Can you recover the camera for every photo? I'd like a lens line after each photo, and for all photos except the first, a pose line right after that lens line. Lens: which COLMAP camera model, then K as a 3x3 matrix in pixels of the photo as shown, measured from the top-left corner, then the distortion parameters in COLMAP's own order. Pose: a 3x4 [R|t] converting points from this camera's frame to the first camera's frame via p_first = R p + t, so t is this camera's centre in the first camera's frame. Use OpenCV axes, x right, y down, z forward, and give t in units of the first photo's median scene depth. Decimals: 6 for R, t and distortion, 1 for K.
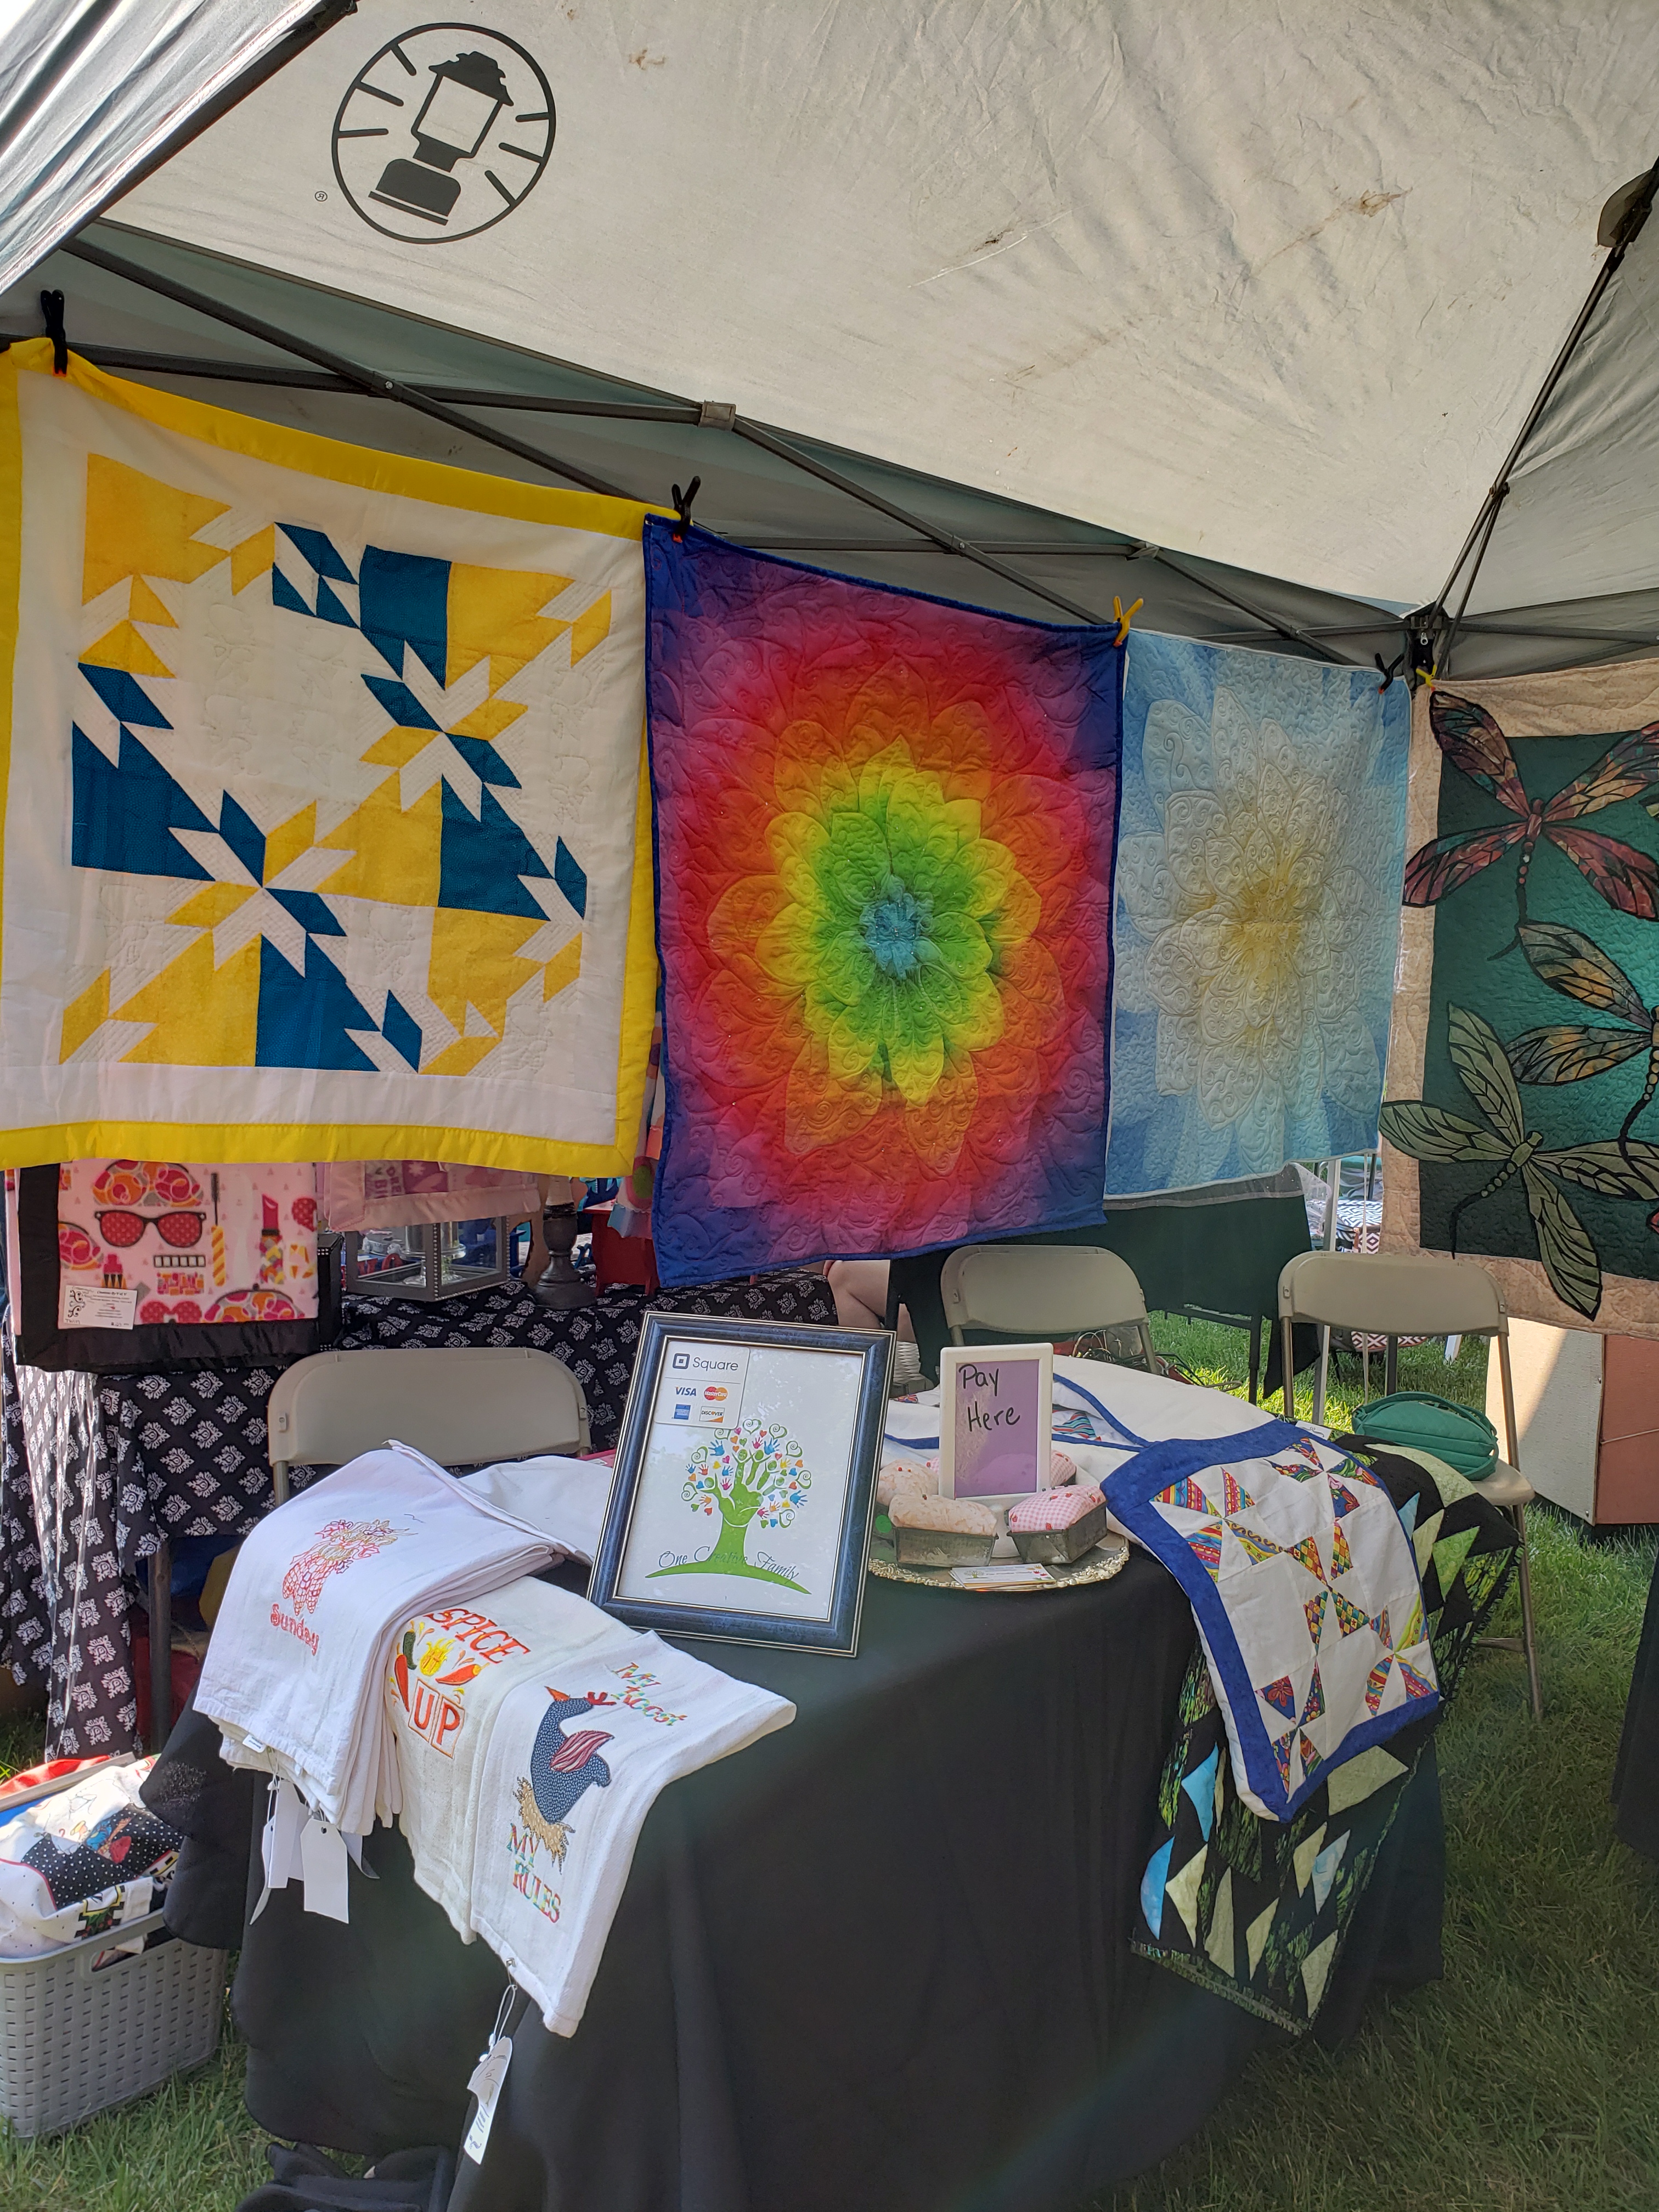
lens RADIAL K [[1708.9, 0, 826.8], [0, 1708.9, 1134.9], [0, 0, 1]] dist [0.004489, -0.001583]
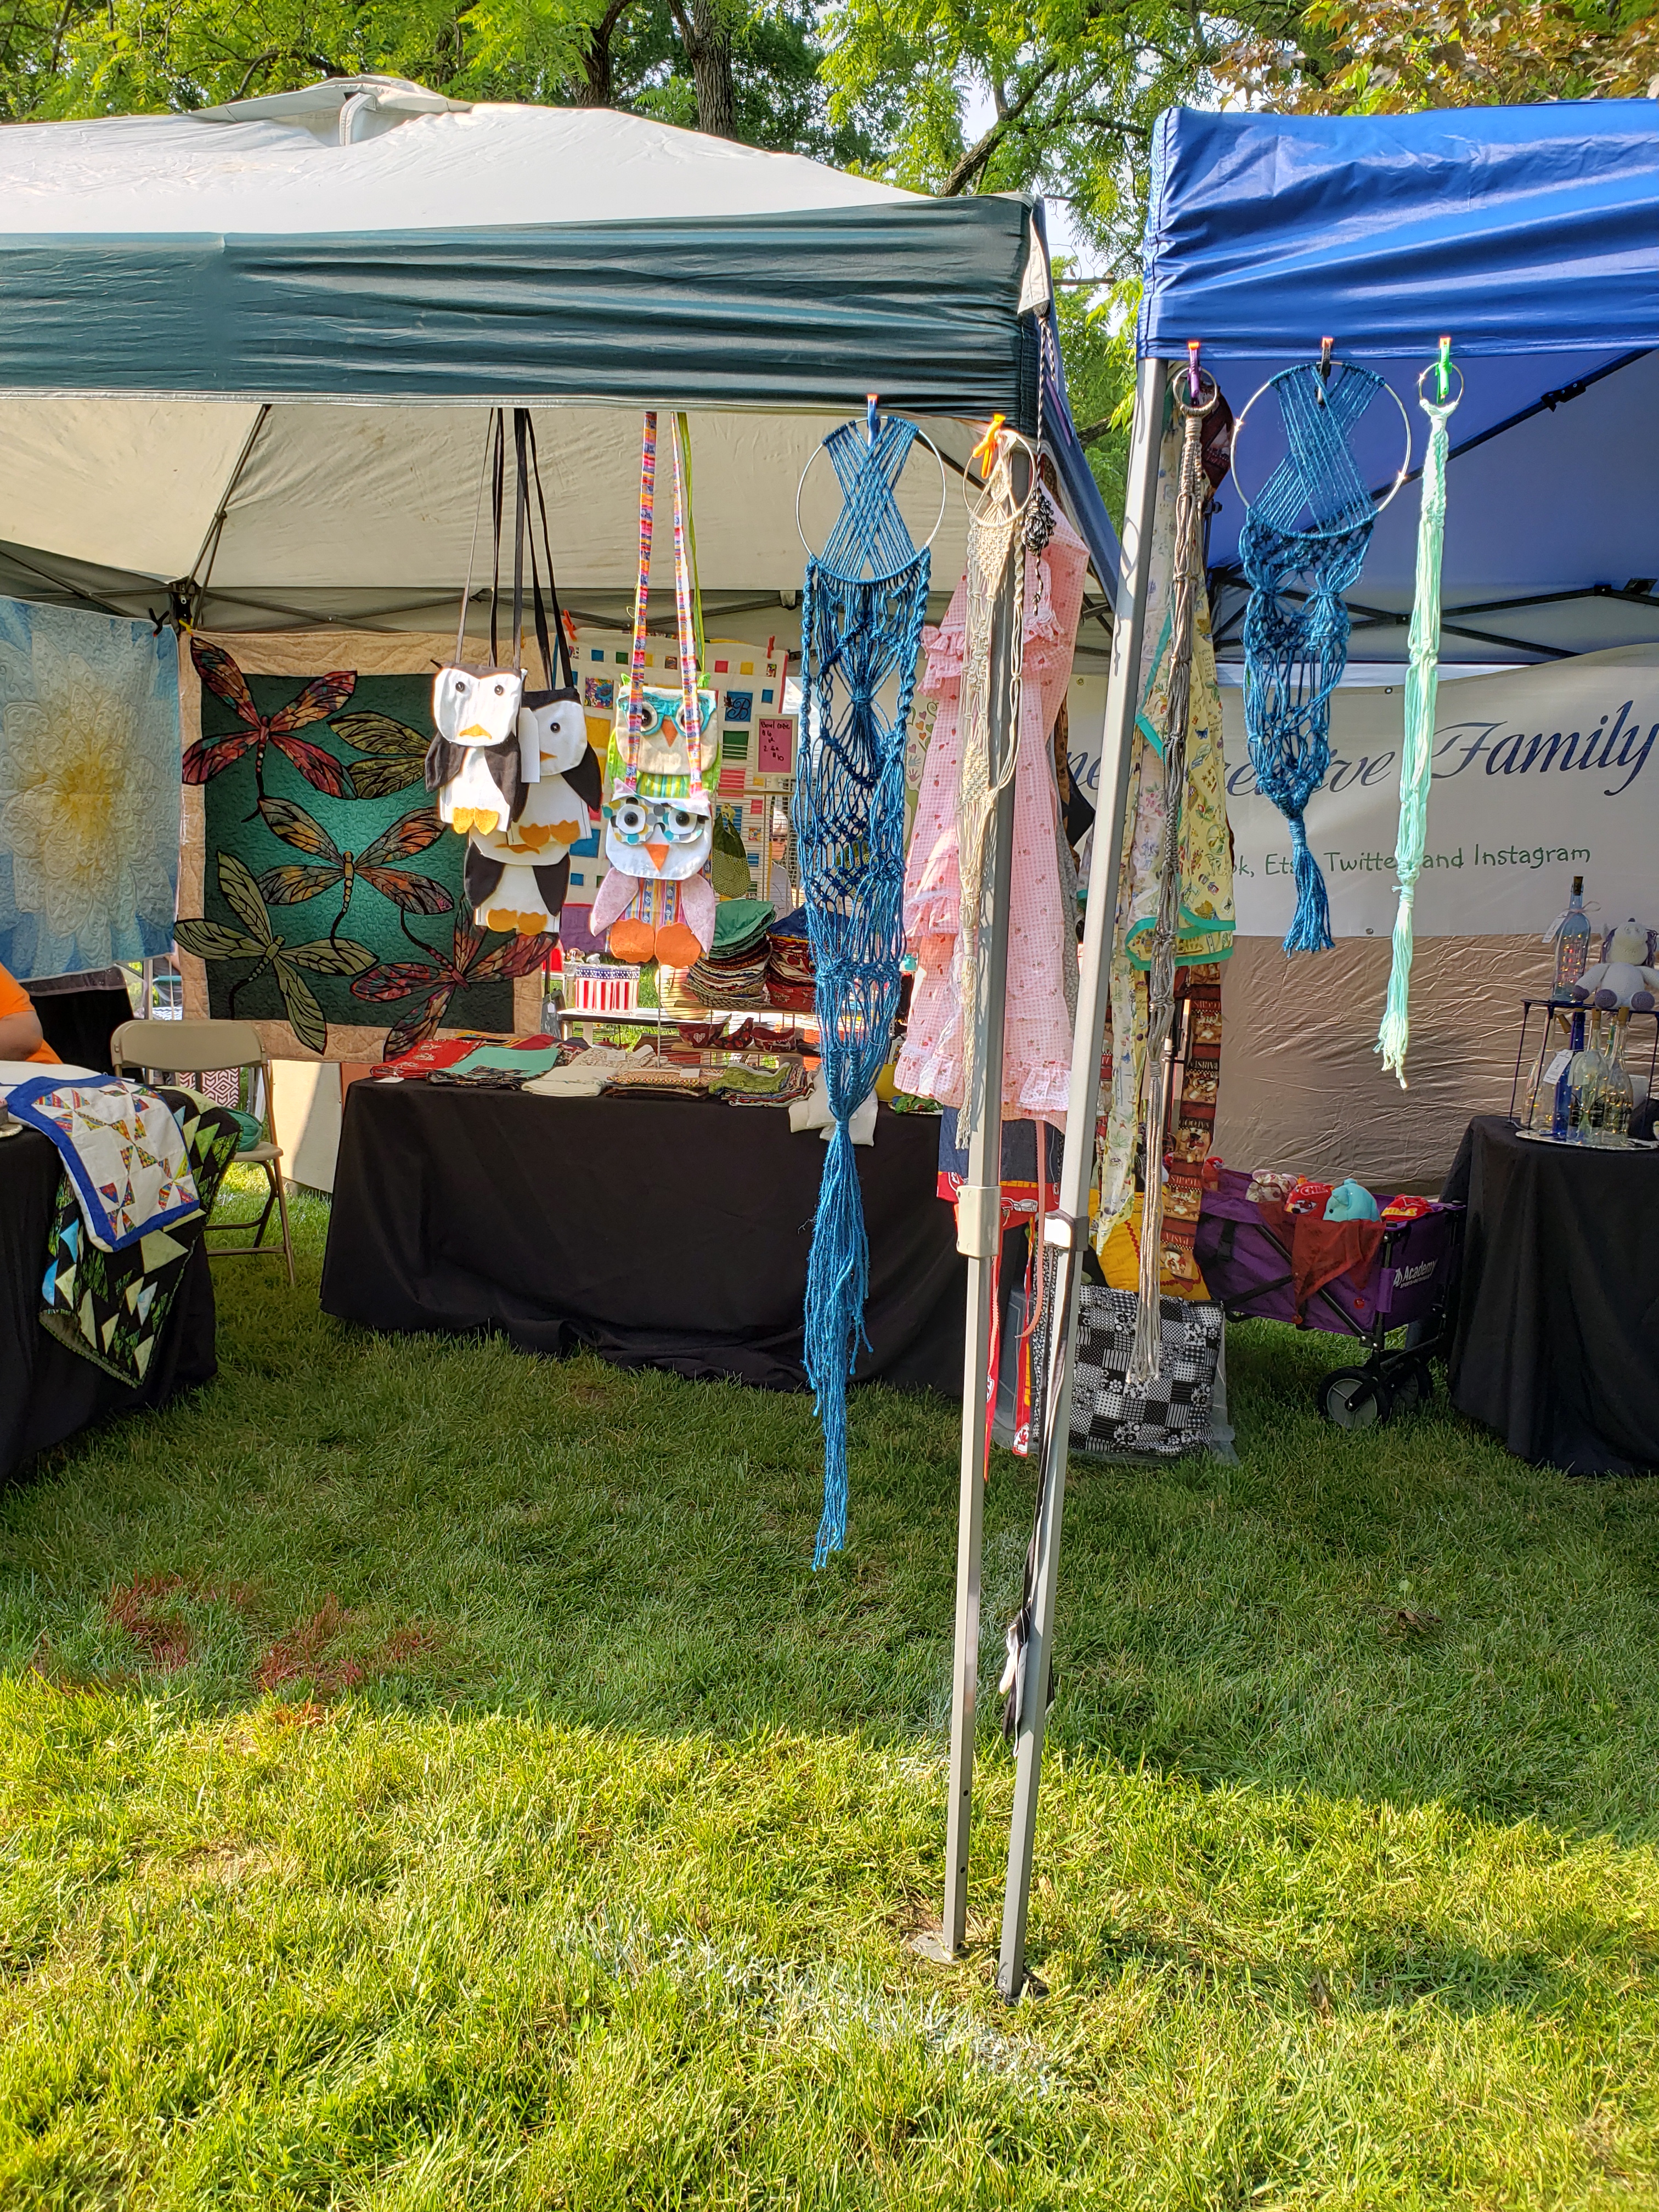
lens RADIAL K [[1721.8, 0, 821.9], [0, 1721.8, 1067.9], [0, 0, 1]] dist [0.055672, -0.104039]
pose [[0.802205, -0.073521, 0.592504, -0.135471], [0.050386, 0.997186, 0.055517, 0.060730], [-0.594918, -0.014682, 0.803652, -0.592448]]
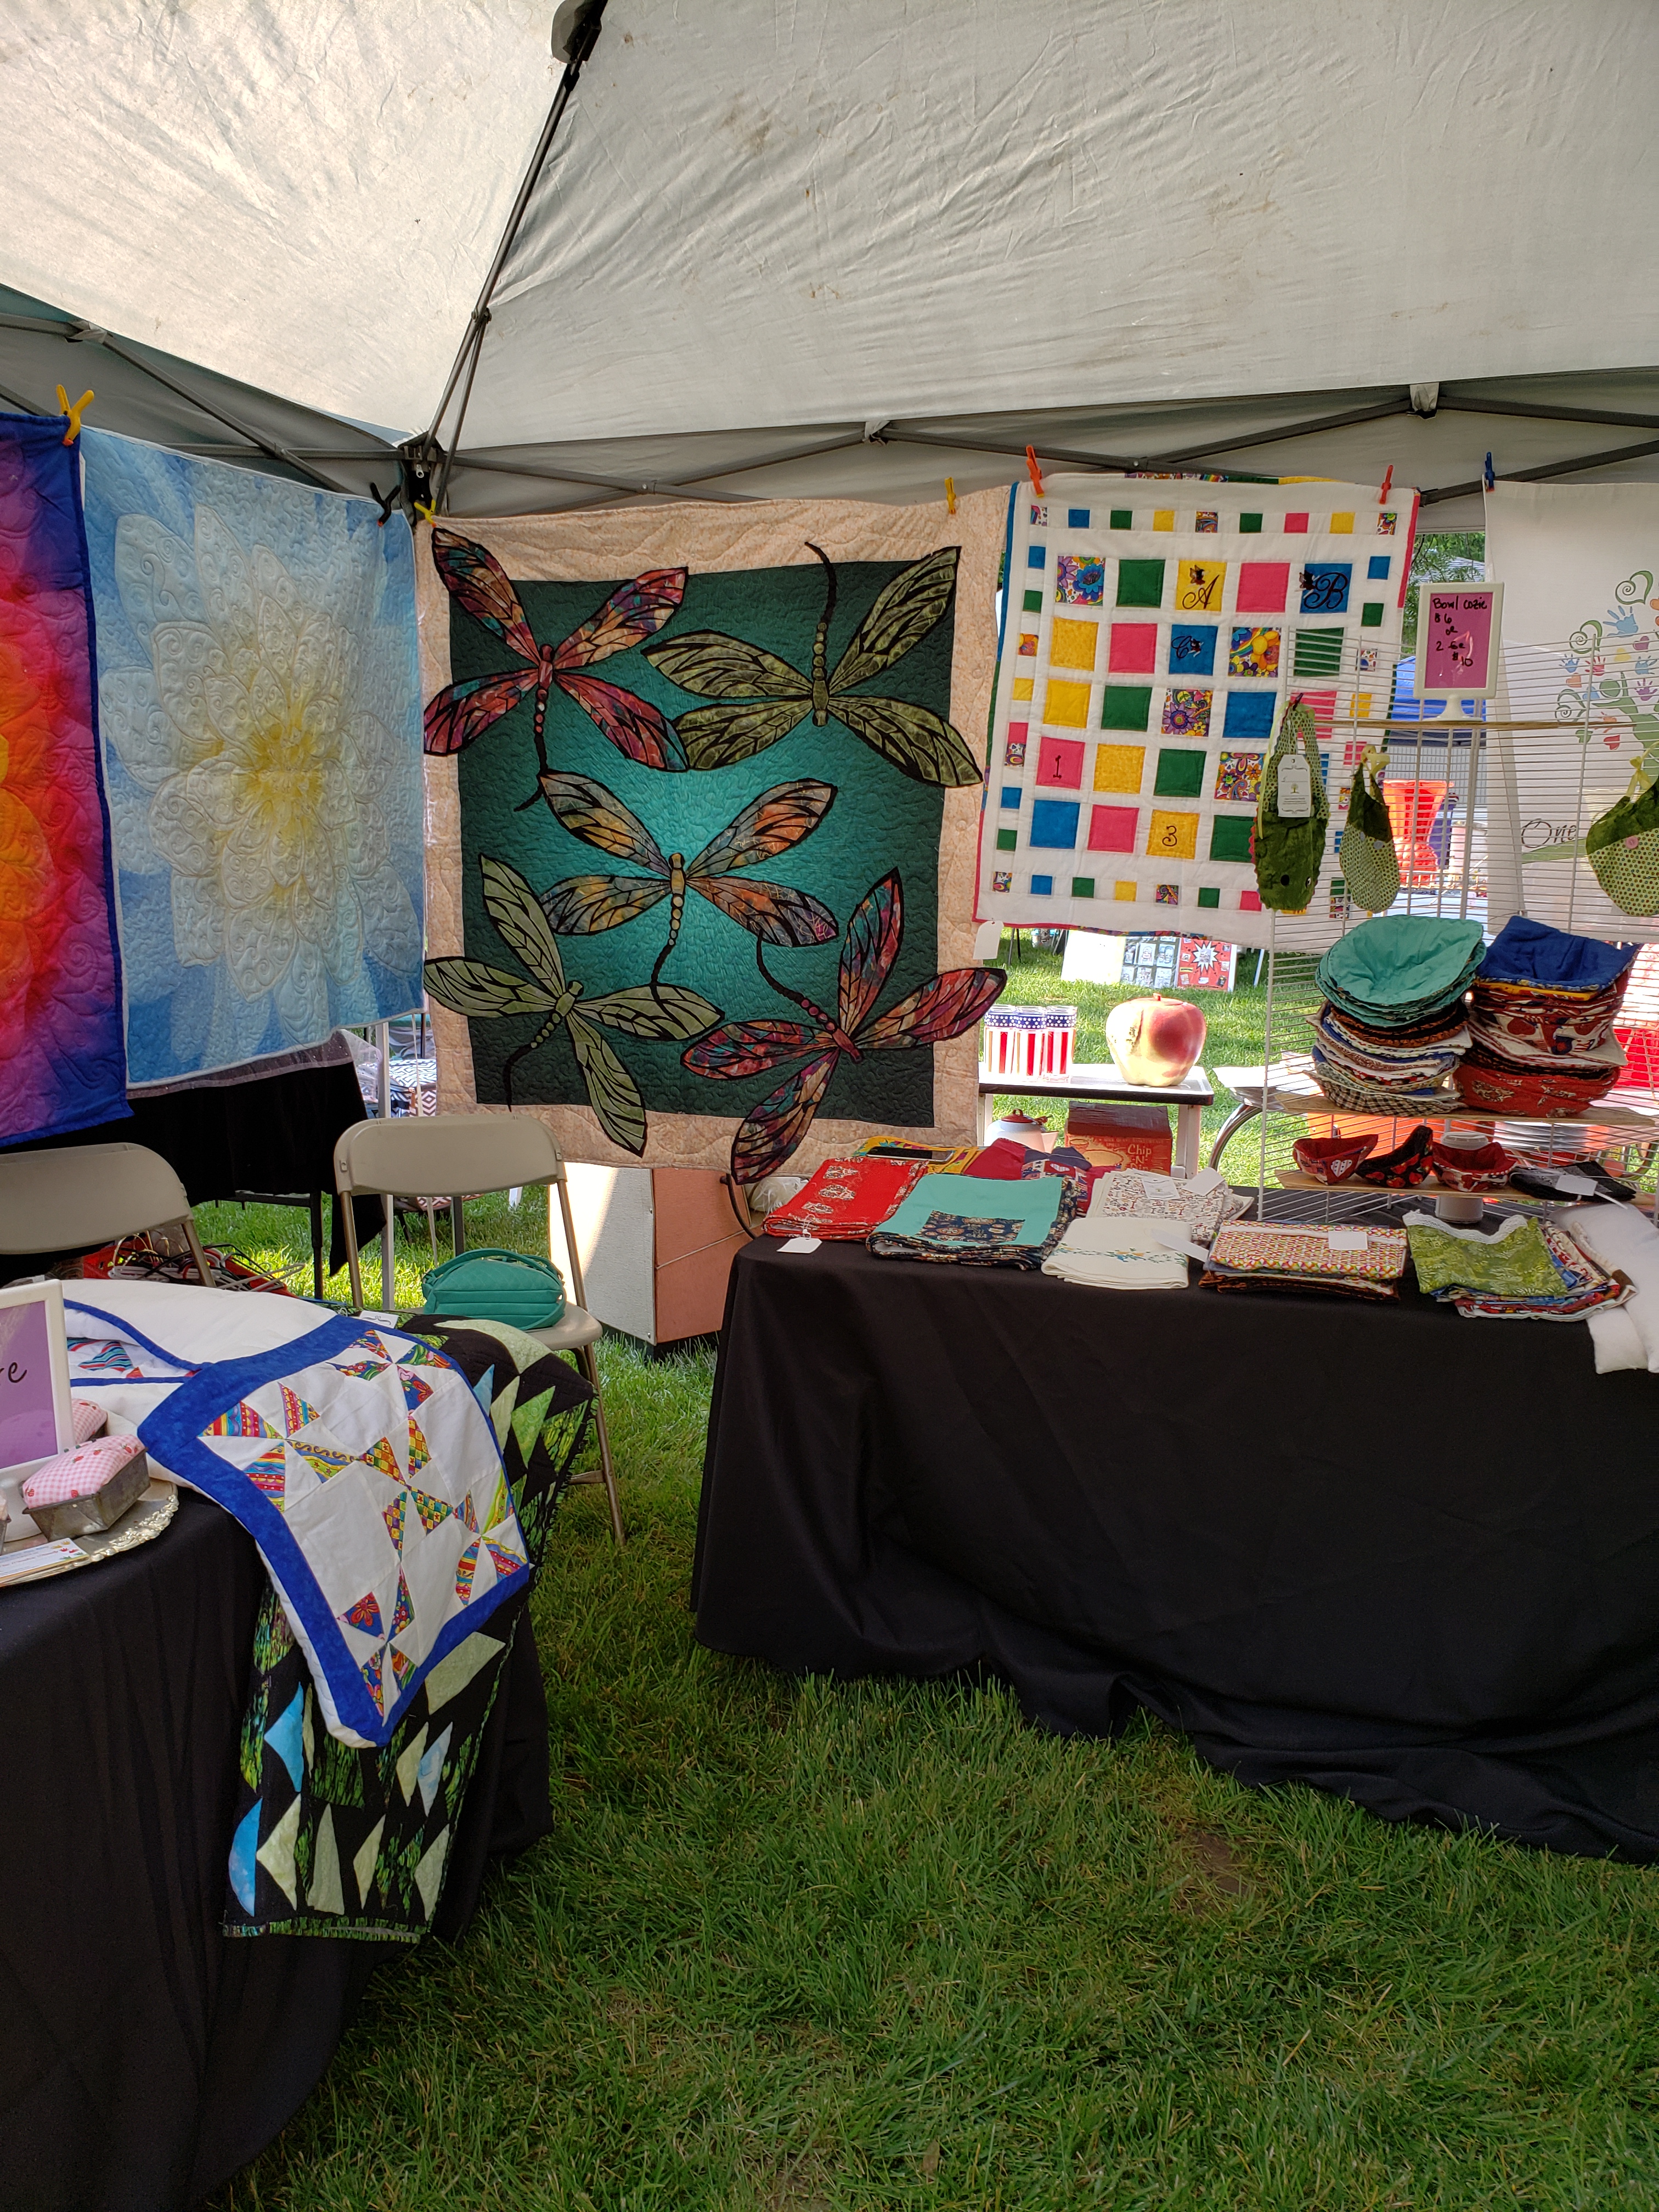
lens RADIAL K [[1722.9, 0, 835.2], [0, 1722.9, 1127.8], [0, 0, 1]] dist [0.118277, -0.215487]
pose [[0.855193, -0.108885, 0.506744, 0.017452], [0.069446, 0.992941, 0.096157, -0.004017], [-0.513637, -0.047042, 0.856717, 0.038142]]
